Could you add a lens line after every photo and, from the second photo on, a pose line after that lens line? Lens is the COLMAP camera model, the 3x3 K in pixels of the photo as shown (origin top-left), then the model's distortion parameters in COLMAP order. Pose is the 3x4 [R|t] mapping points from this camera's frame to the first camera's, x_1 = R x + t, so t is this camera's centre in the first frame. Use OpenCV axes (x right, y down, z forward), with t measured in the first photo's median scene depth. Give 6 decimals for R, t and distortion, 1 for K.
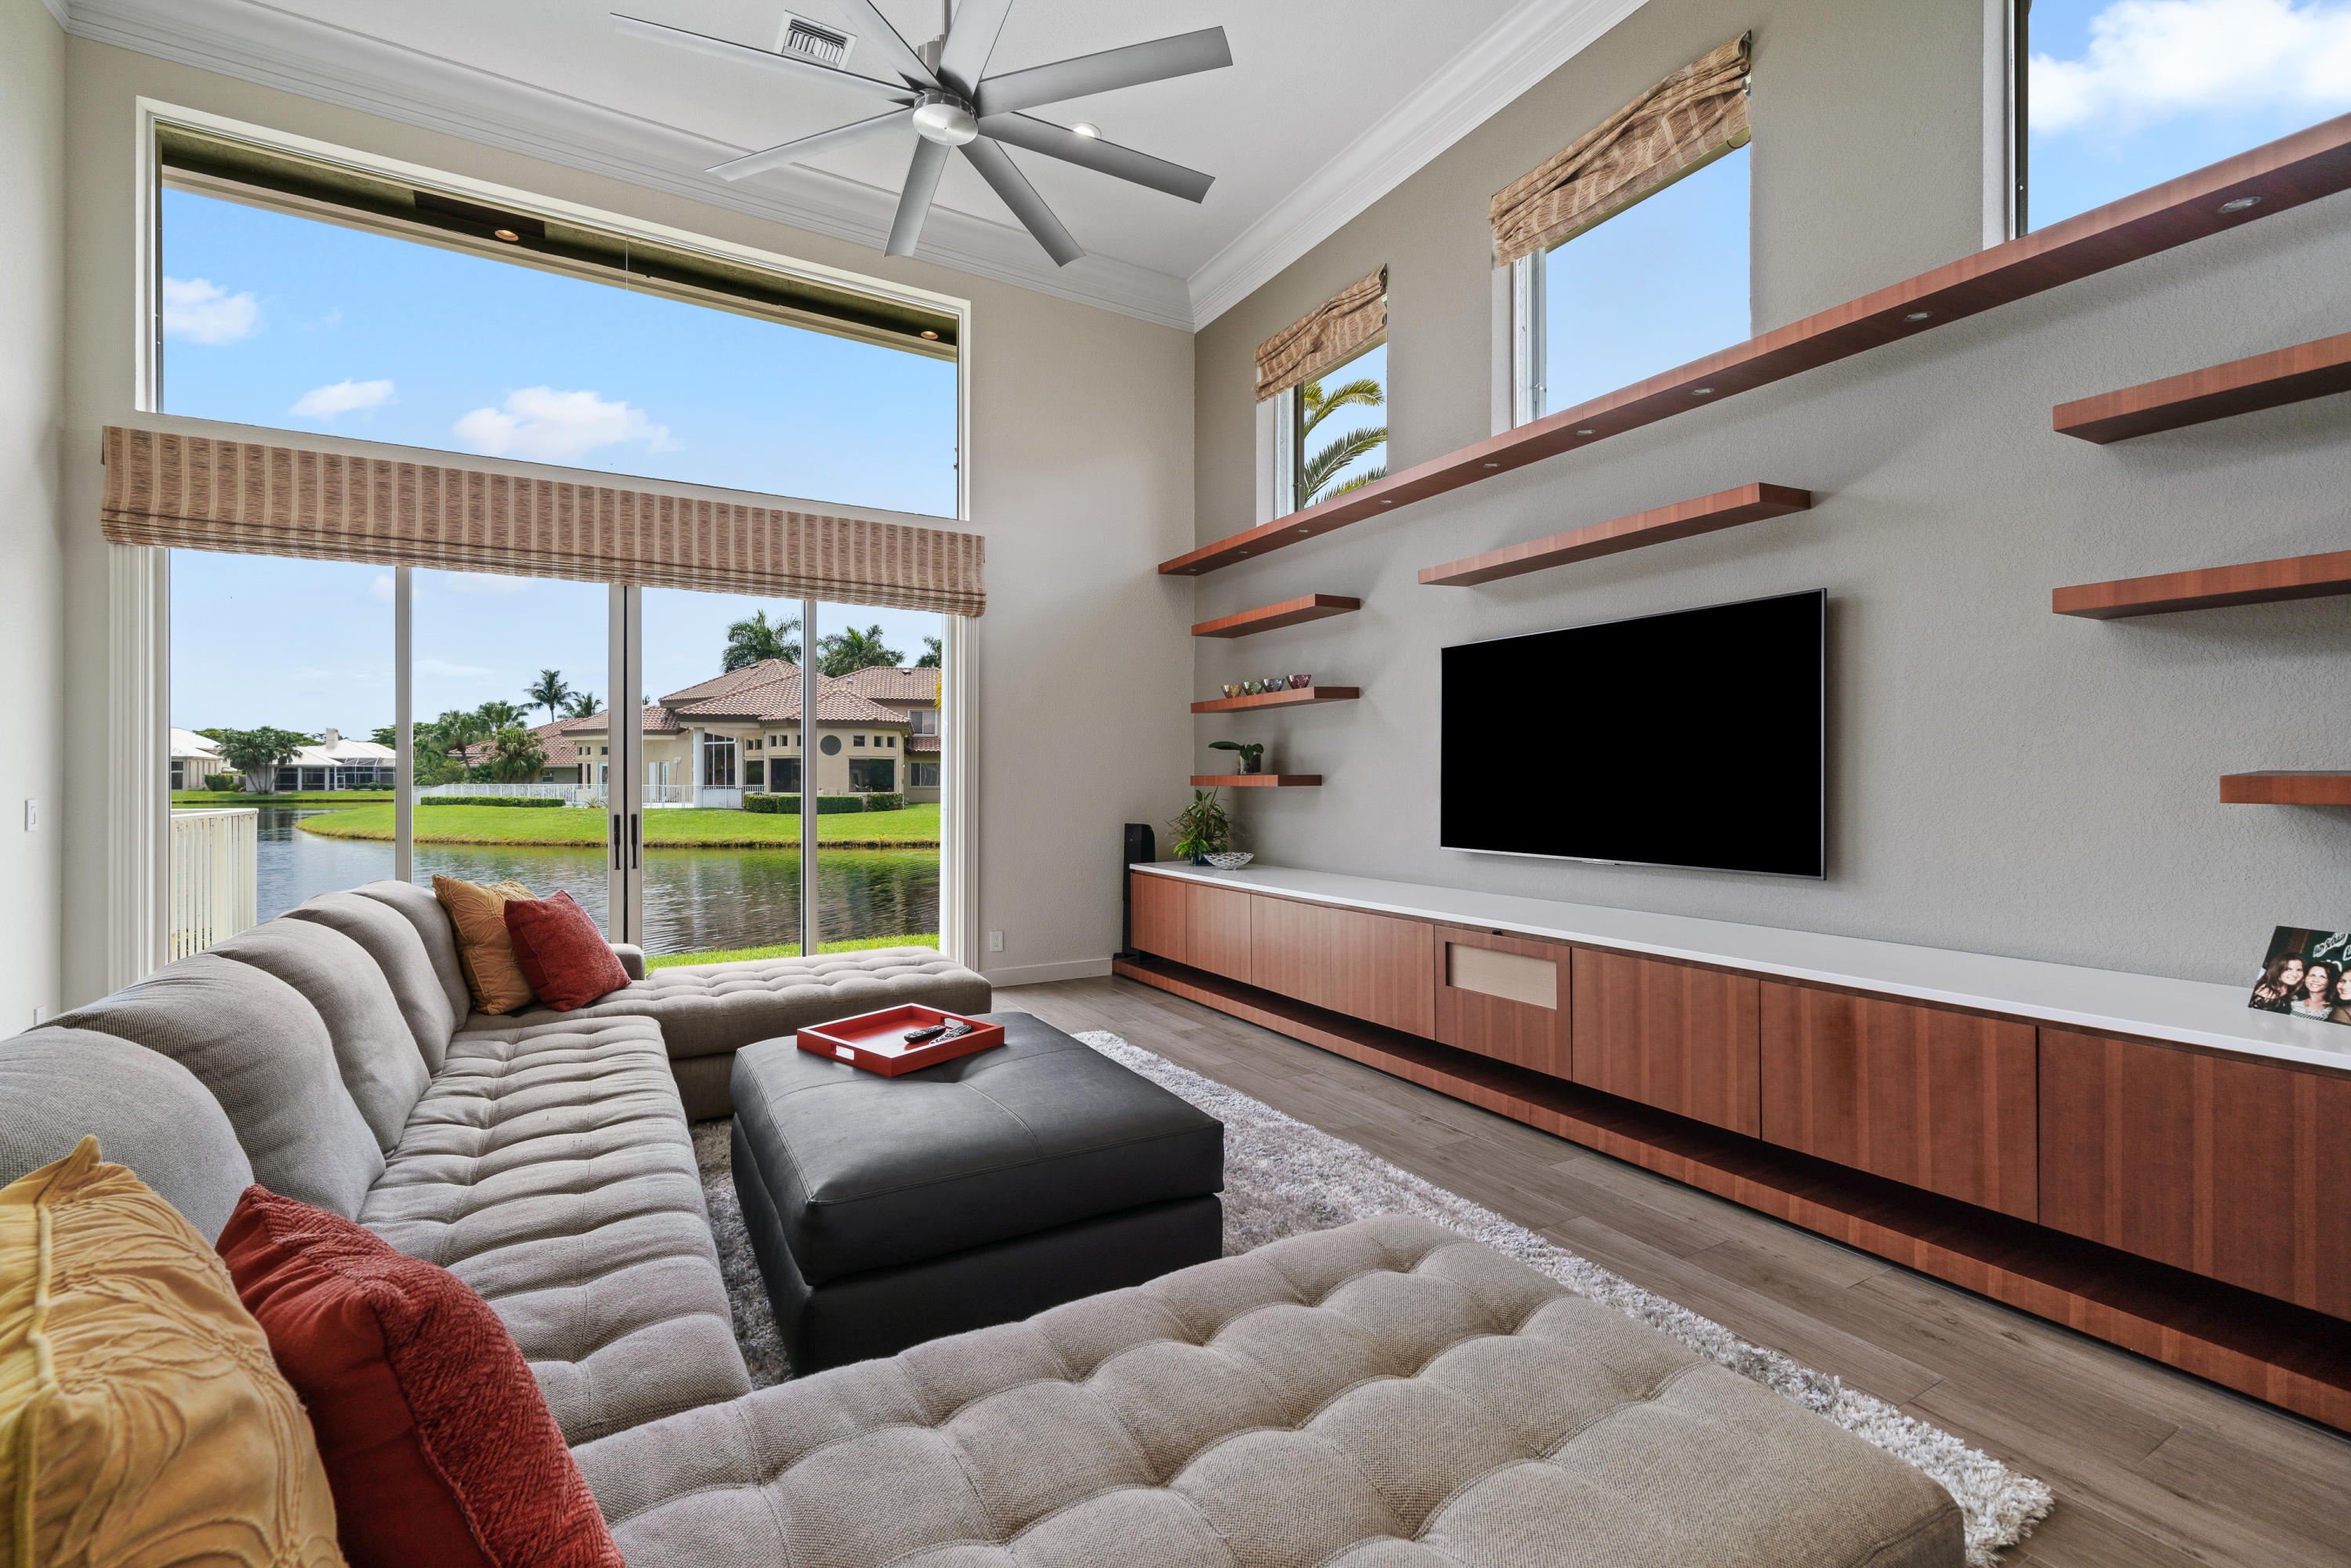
lens RADIAL K [[998.8, 0, 1158.9], [0, 998.8, 782.3], [0, 0, 1]] dist [0.001100, 0.000062]
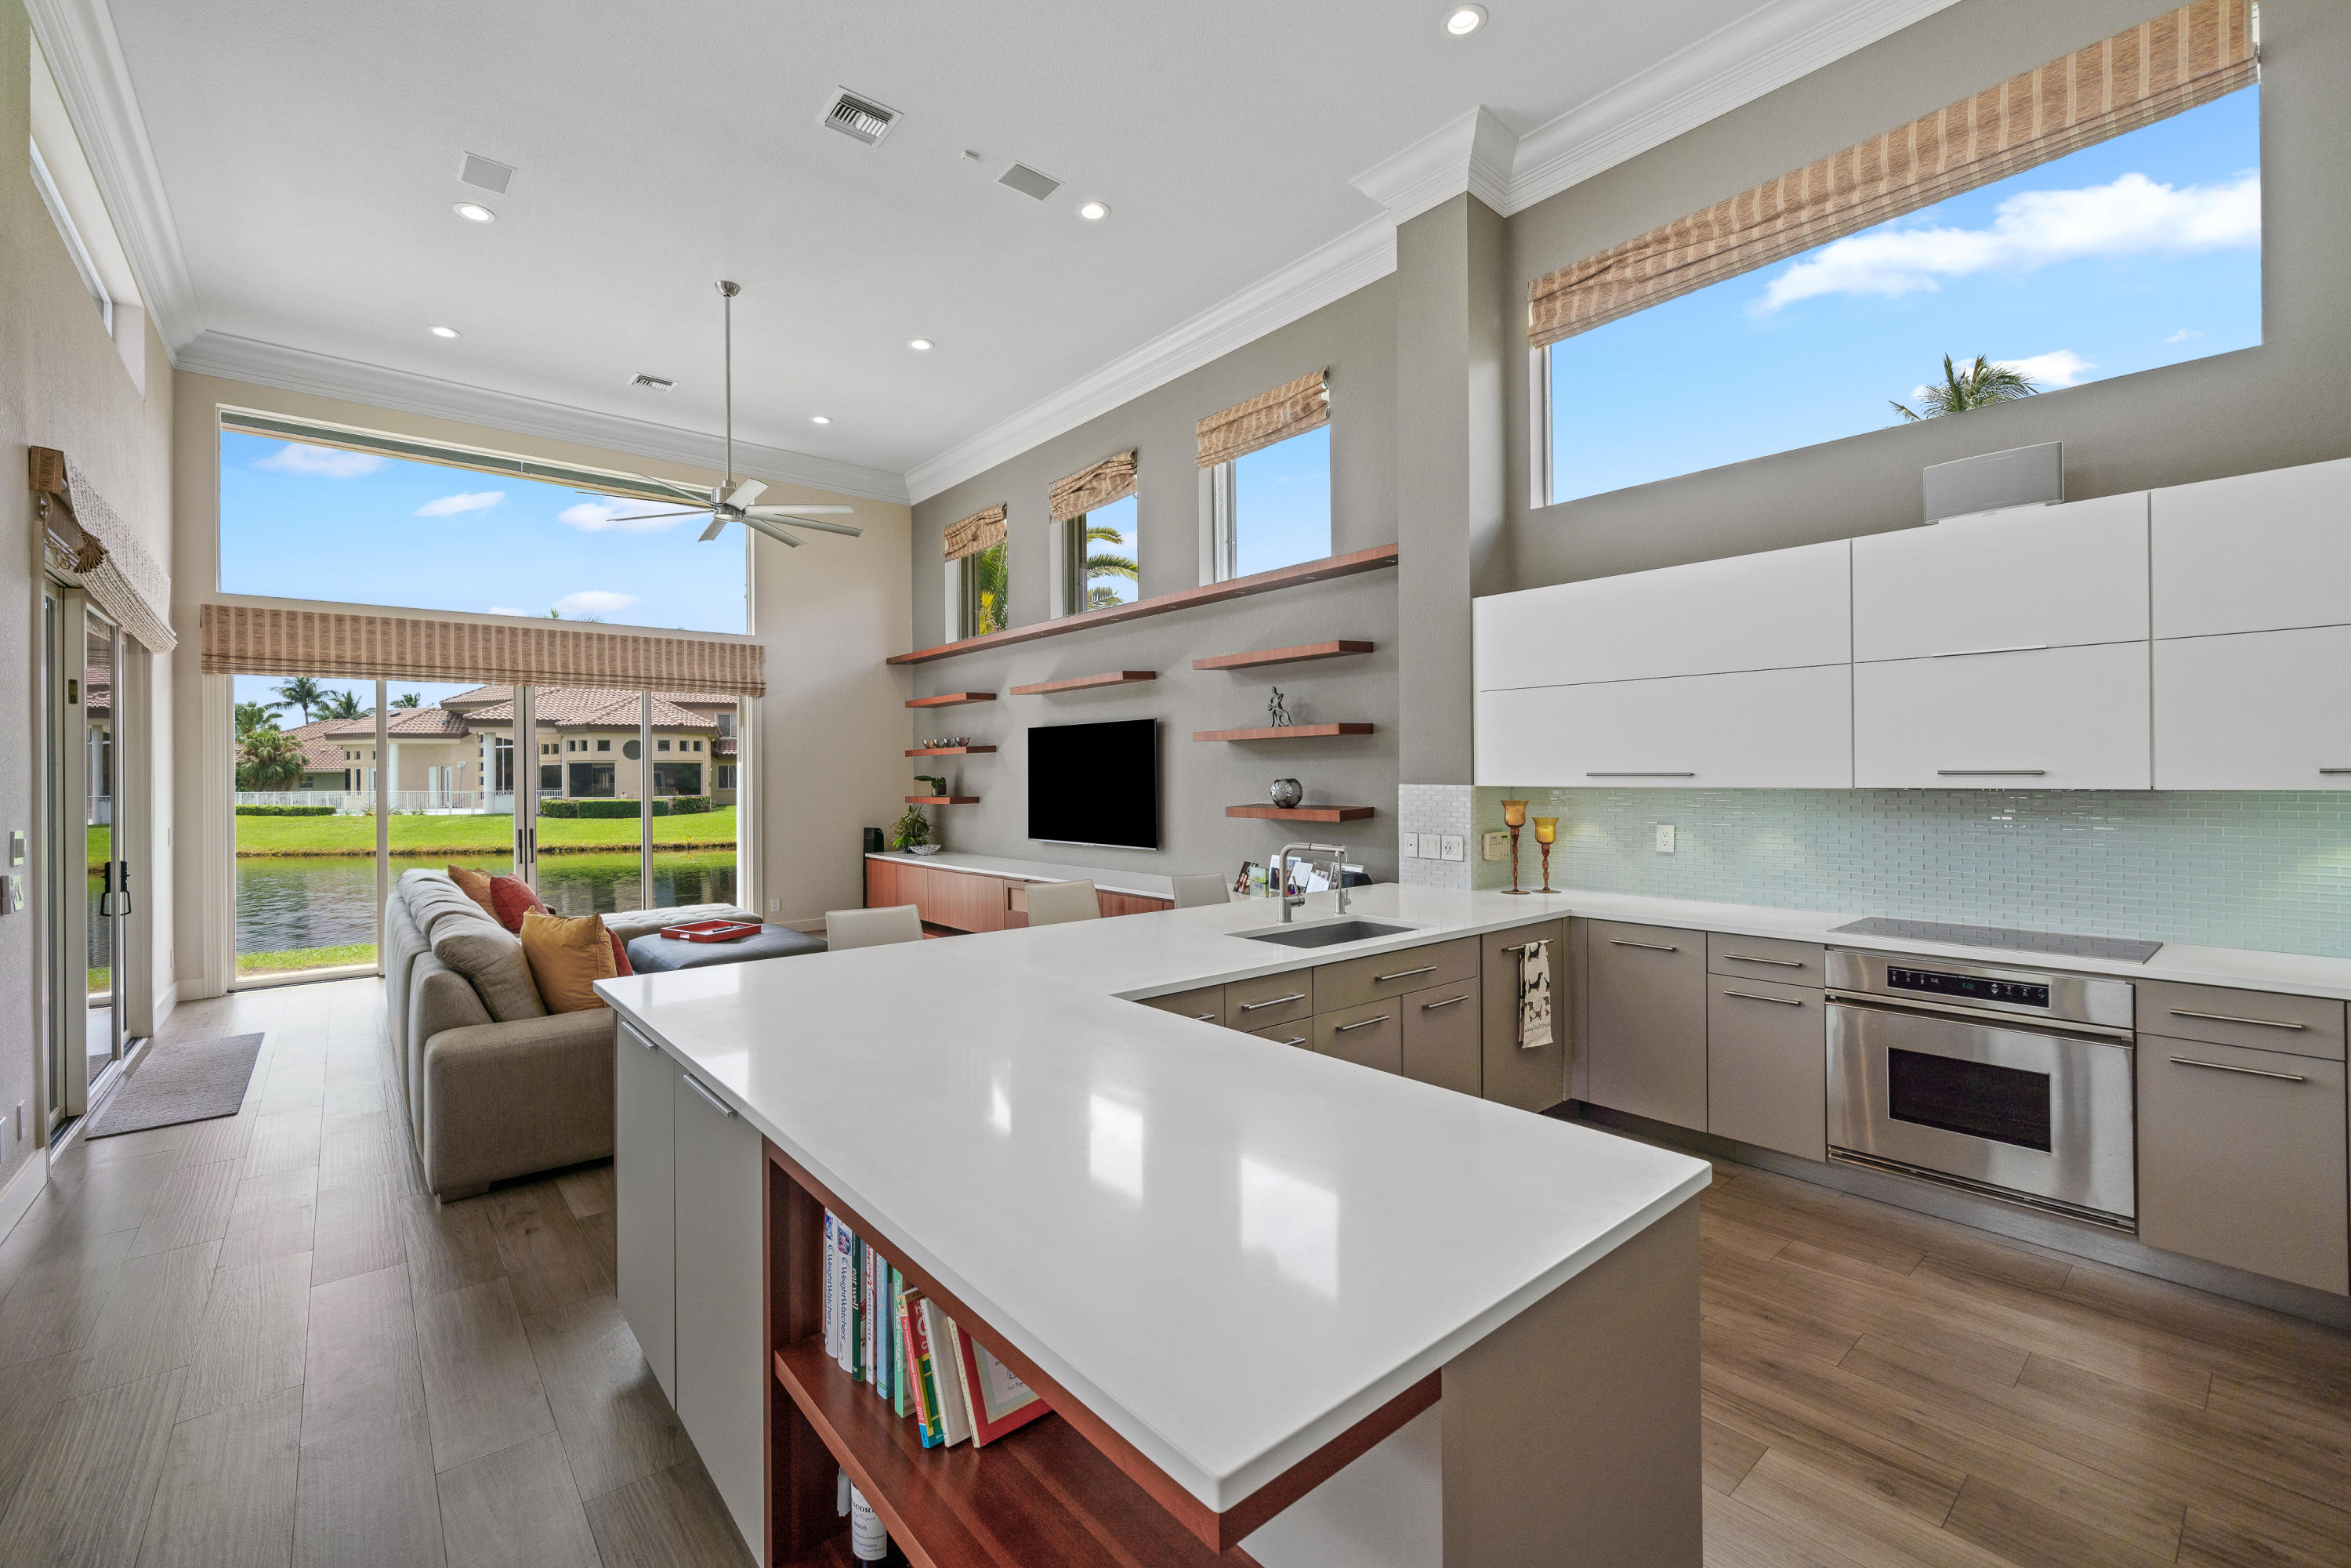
lens RADIAL K [[976.0, 0, 1159.8], [0, 976.0, 777.7], [0, 0, 1]] dist [-0.001184, 0.000137]
pose [[0.983627, -0.009849, 0.179947, 0.159508], [0.009980, 0.999950, 0.000180, -0.034932], [-0.179940, 0.001619, 0.983676, -0.624689]]
